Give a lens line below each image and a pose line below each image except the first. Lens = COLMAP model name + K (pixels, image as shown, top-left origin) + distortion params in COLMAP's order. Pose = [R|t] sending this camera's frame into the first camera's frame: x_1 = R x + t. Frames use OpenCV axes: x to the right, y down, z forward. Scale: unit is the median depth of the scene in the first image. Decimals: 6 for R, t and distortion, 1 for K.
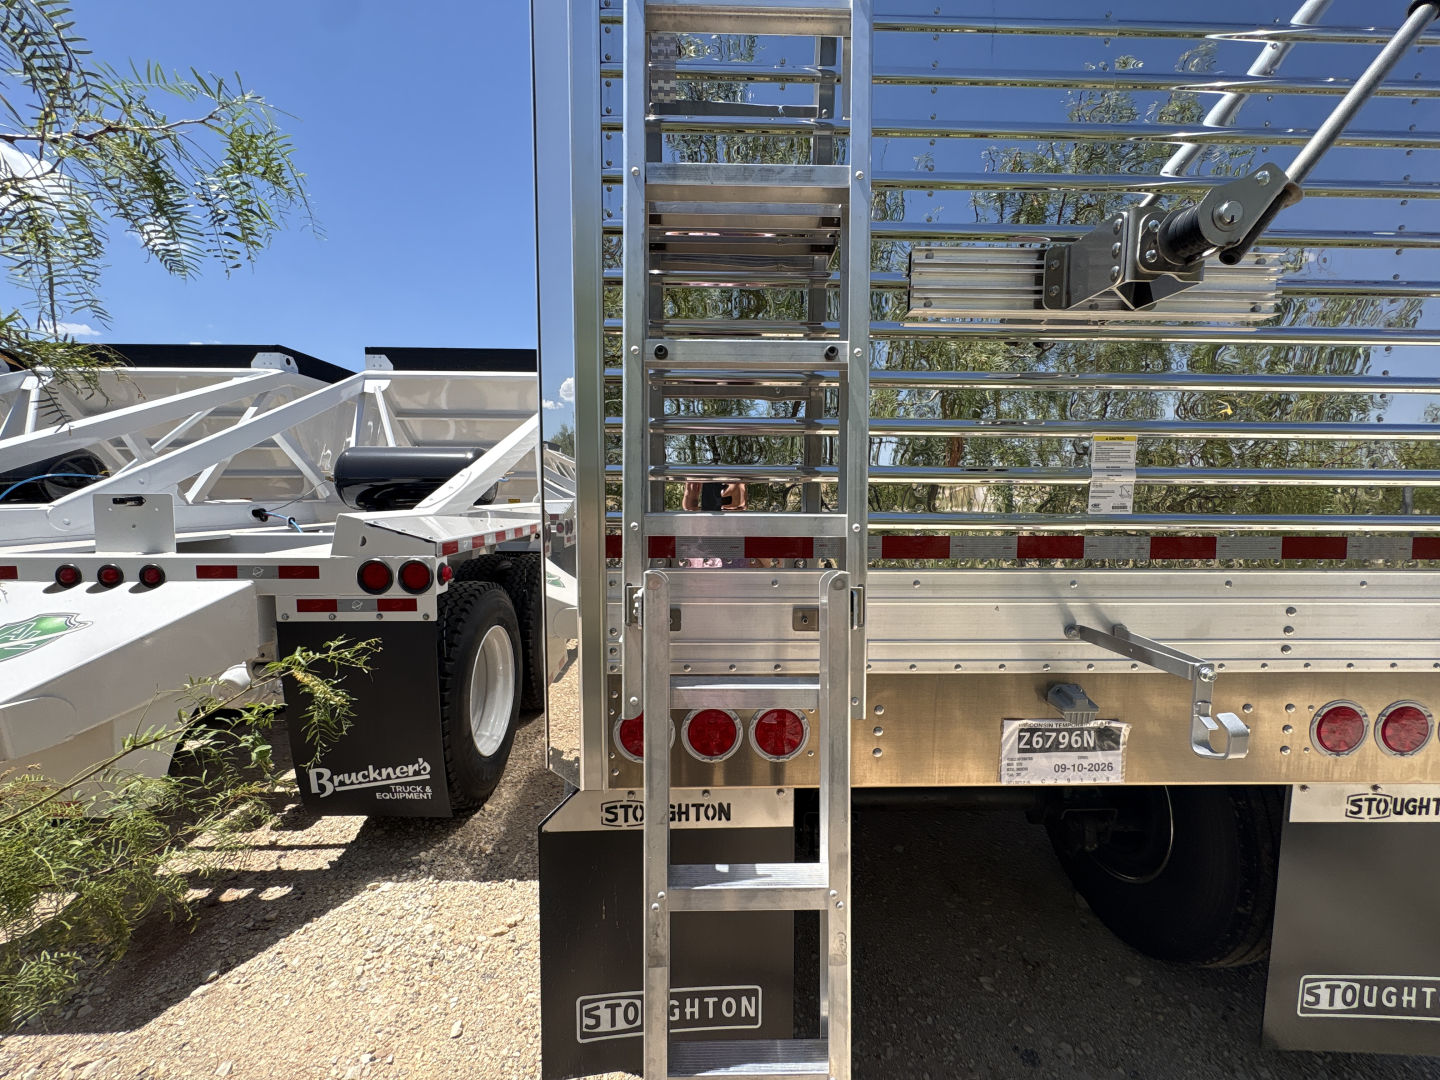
lens RADIAL K [[576.2, 0, 720.0], [0, 576.2, 540.0], [0, 0, 1]] dist [0.000521, 0.000318]
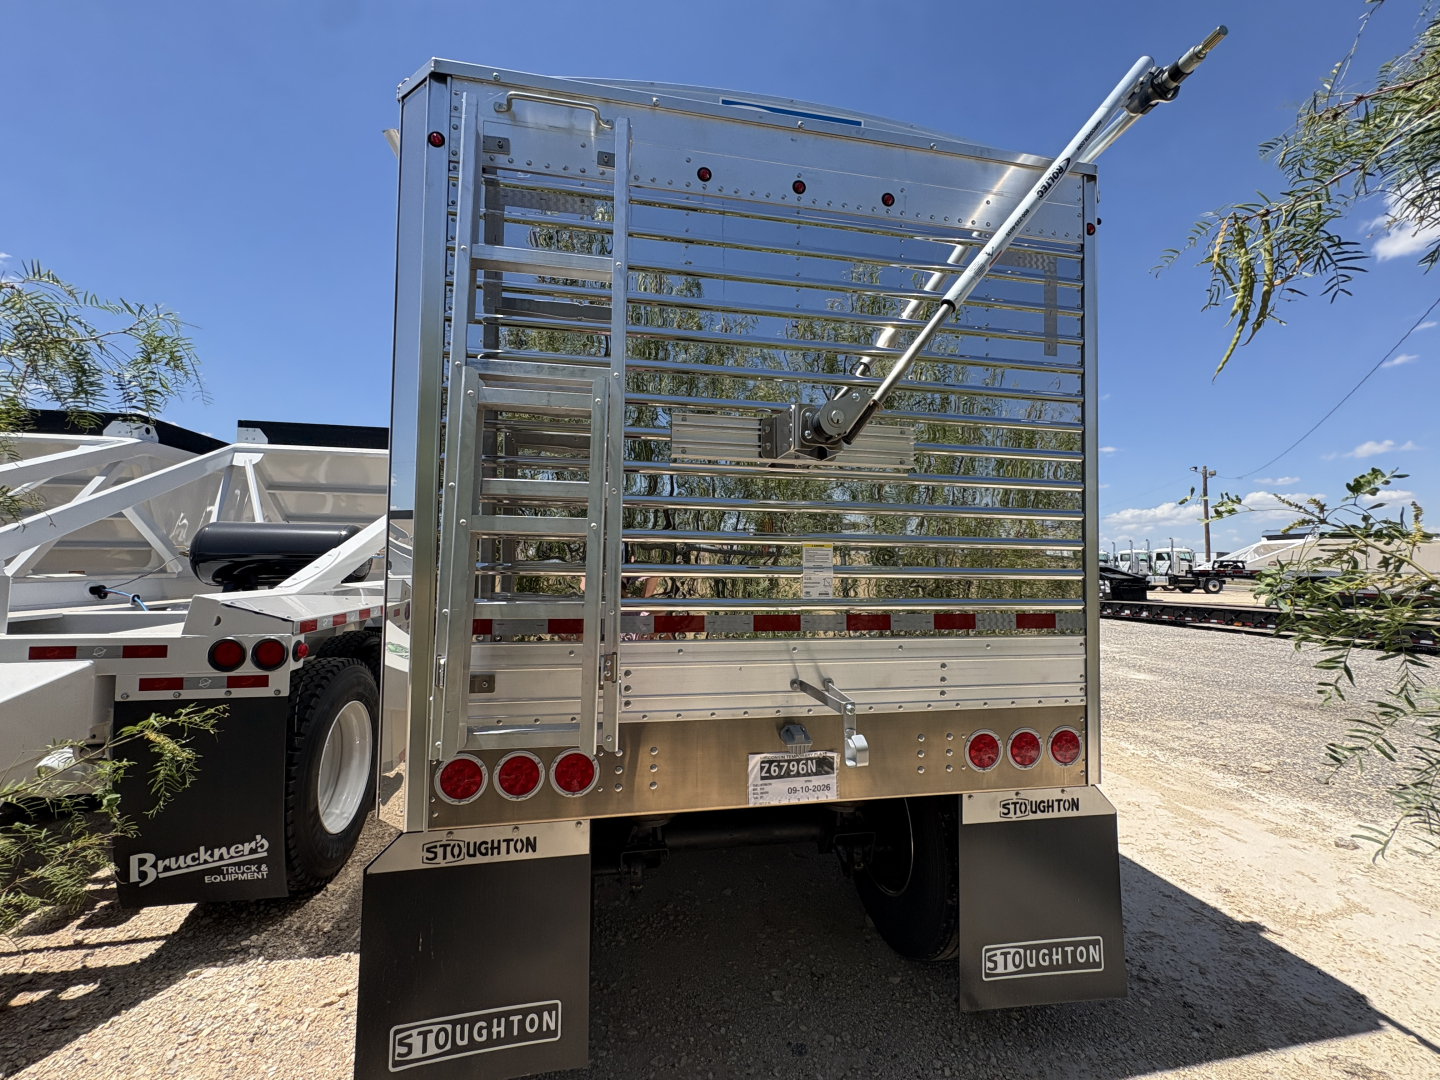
lens RADIAL K [[576.2, 0, 720.0], [0, 576.2, 540.0], [0, 0, 1]] dist [0.000521, 0.000318]
pose [[0.987160, 0.012958, 0.159210, 0.144879], [0.006735, 0.992442, -0.122533, -0.011261], [-0.159594, 0.122032, 0.979611, -0.243647]]
